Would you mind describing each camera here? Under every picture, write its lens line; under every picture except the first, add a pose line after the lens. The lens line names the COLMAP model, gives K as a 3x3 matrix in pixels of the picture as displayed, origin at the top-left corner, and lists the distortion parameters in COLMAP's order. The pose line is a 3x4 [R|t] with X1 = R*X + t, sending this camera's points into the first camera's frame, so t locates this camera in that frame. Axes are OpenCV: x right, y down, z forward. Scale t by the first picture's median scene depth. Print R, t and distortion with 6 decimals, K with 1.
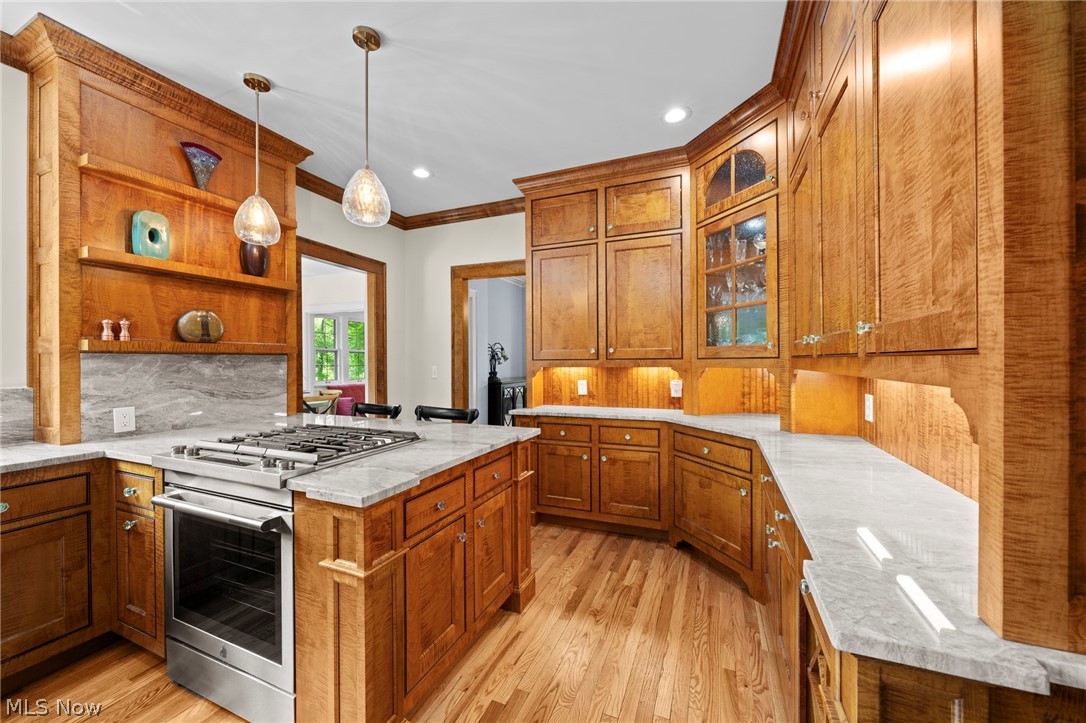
lens RADIAL K [[399.6, 0, 555.9], [0, 399.6, 361.8], [0, 0, 1]] dist [0.000783, -0.000929]
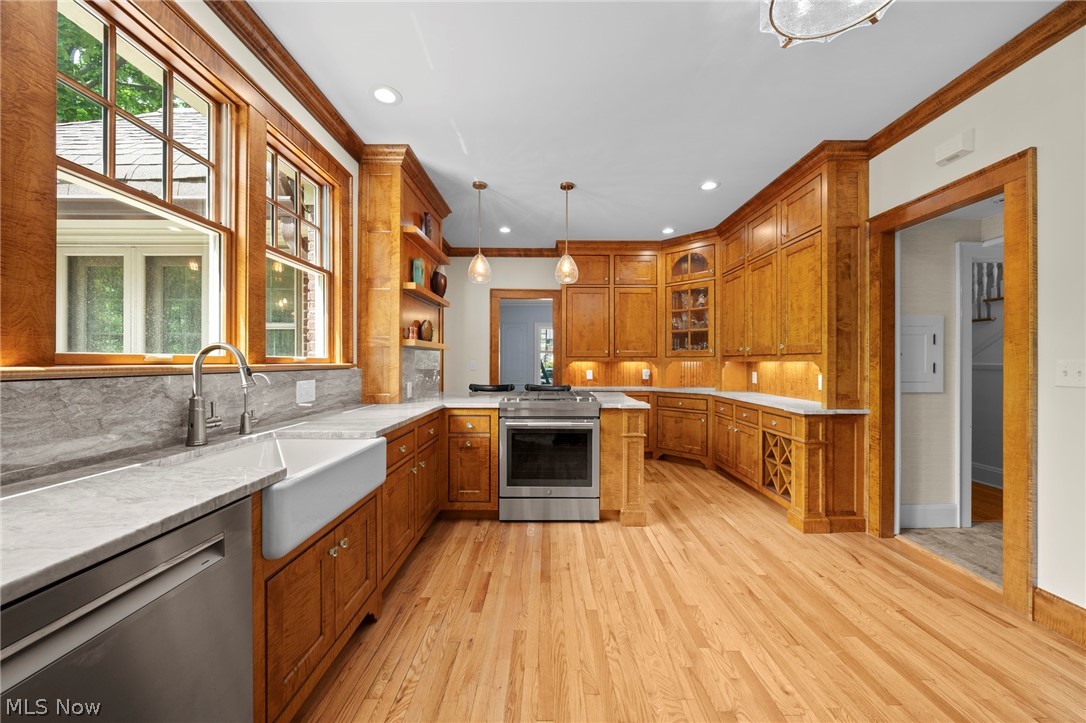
lens RADIAL K [[399.6, 0, 550.1], [0, 399.6, 361.6], [0, 0, 1]] dist [0.000783, -0.000929]
pose [[0.919263, 0.009310, 0.393533, -1.040003], [-0.006850, 0.999947, -0.007656, 0.036378], [-0.393584, 0.004343, 0.919279, -0.581420]]
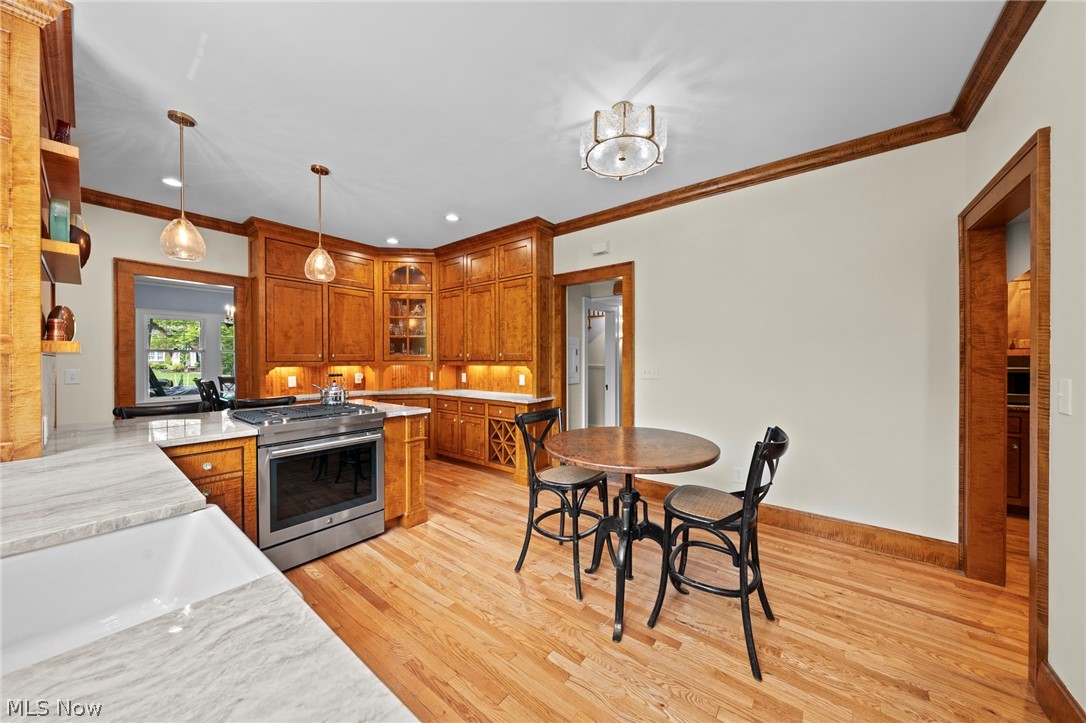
lens RADIAL K [[368.5, 0, 552.8], [0, 368.5, 361.5], [0, 0, 1]] dist [-0.001728, -0.000195]
pose [[0.248430, -0.000439, 0.968650, -1.388048], [0.004383, 0.999990, -0.000671, -0.001202], [-0.968640, 0.004412, 0.248429, -0.262926]]
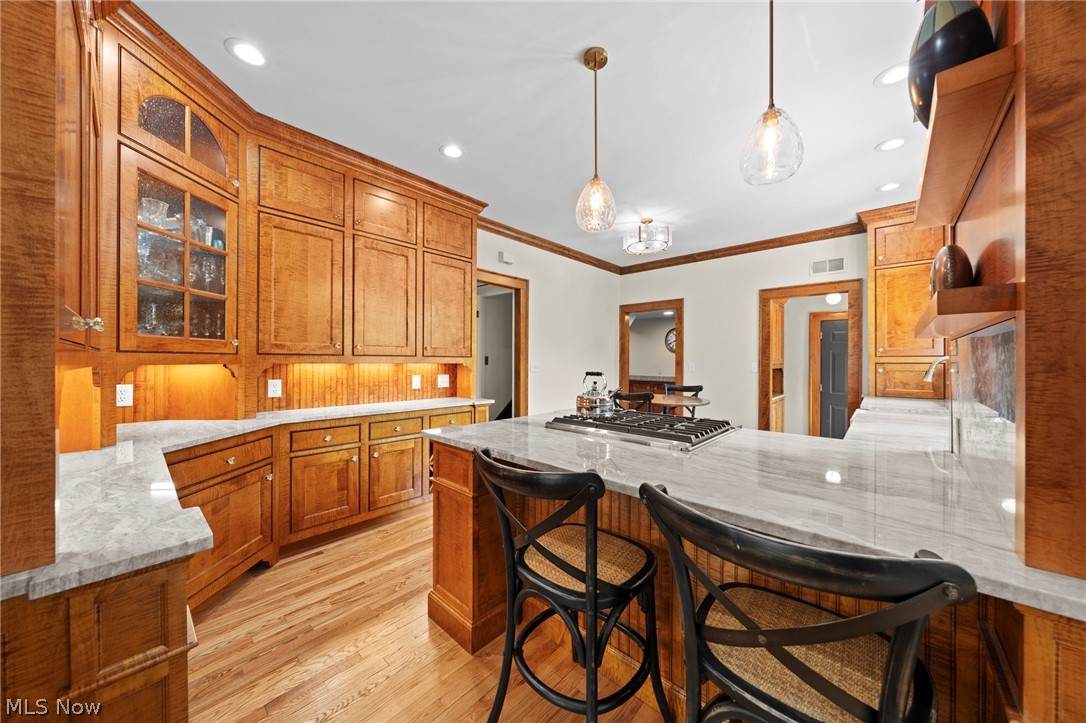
lens RADIAL K [[368.5, 0, 562.3], [0, 368.5, 358.4], [0, 0, 1]] dist [-0.001728, -0.000195]
pose [[-0.944649, 0.007517, 0.327996, -0.594712], [0.005738, 0.999963, -0.006391, 0.011459], [-0.328032, -0.004155, -0.944658, 1.610524]]
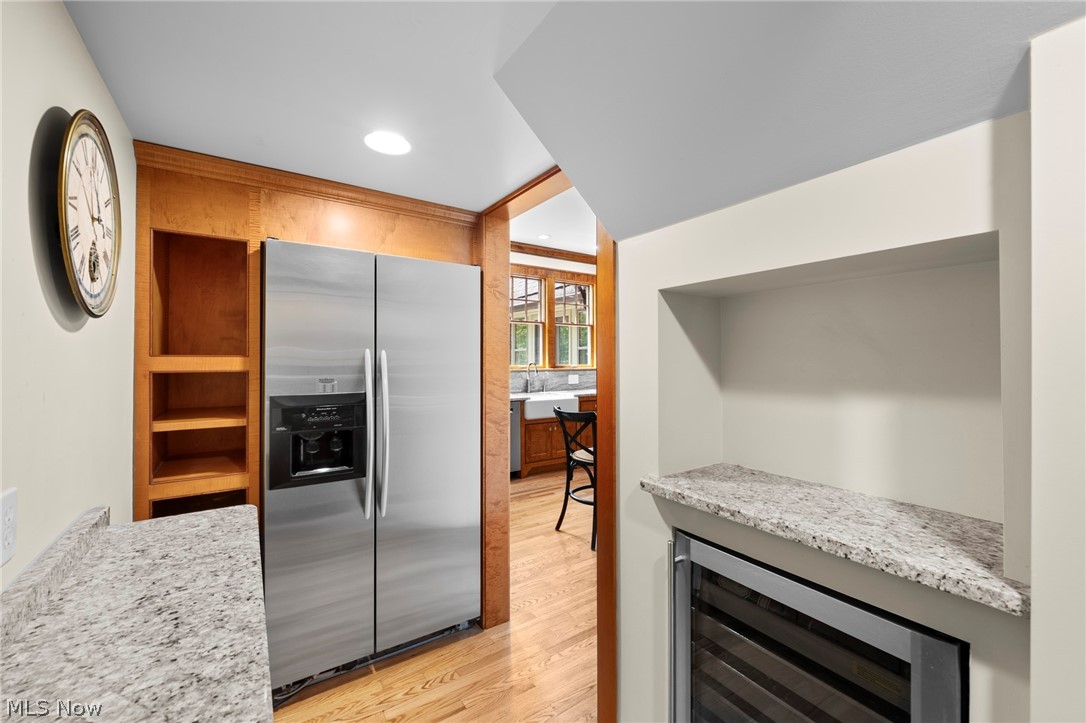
lens RADIAL K [[437.2, 0, 546.4], [0, 437.2, 364.5], [0, 0, 1]] dist [0.000049, -0.000800]
pose [[0.836671, 0.012183, -0.547571, 0.093246], [-0.006775, 0.999906, 0.011895, -0.013325], [0.547664, -0.006243, 0.836675, -1.717804]]
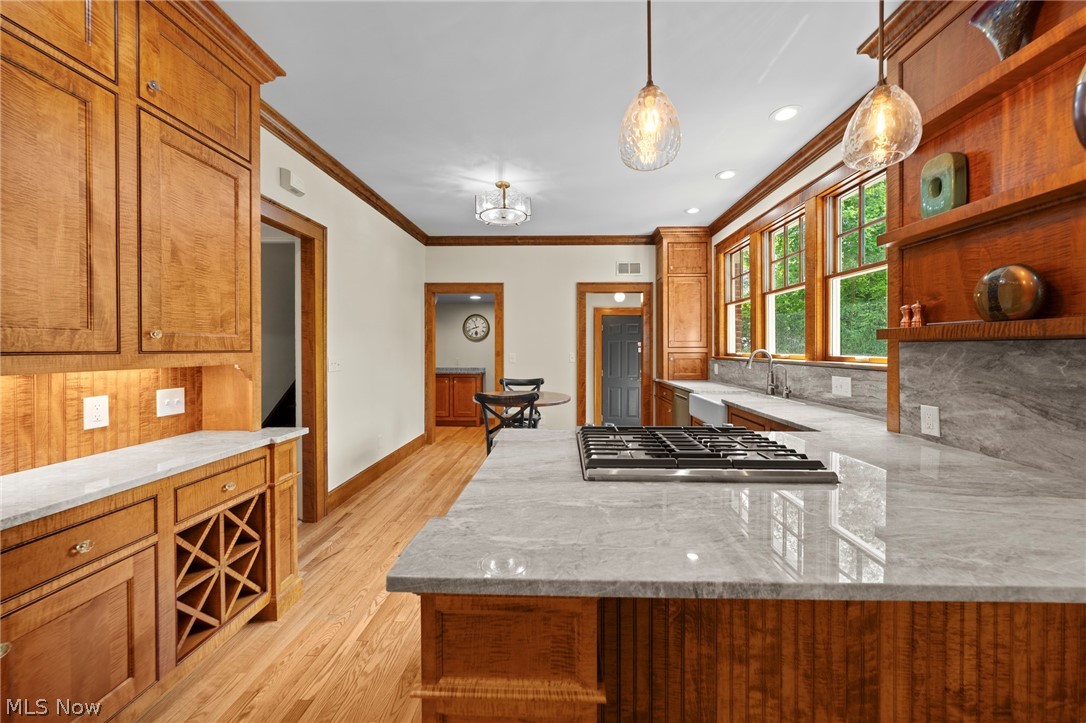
lens RADIAL K [[368.5, 0, 551.5], [0, 368.5, 349.6], [0, 0, 1]] dist [-0.001728, -0.000195]
pose [[-0.936941, 0.010202, -0.349340, -0.059834], [0.006386, 0.999907, 0.012074, -0.016356], [0.349430, 0.009081, -0.936918, 1.261350]]
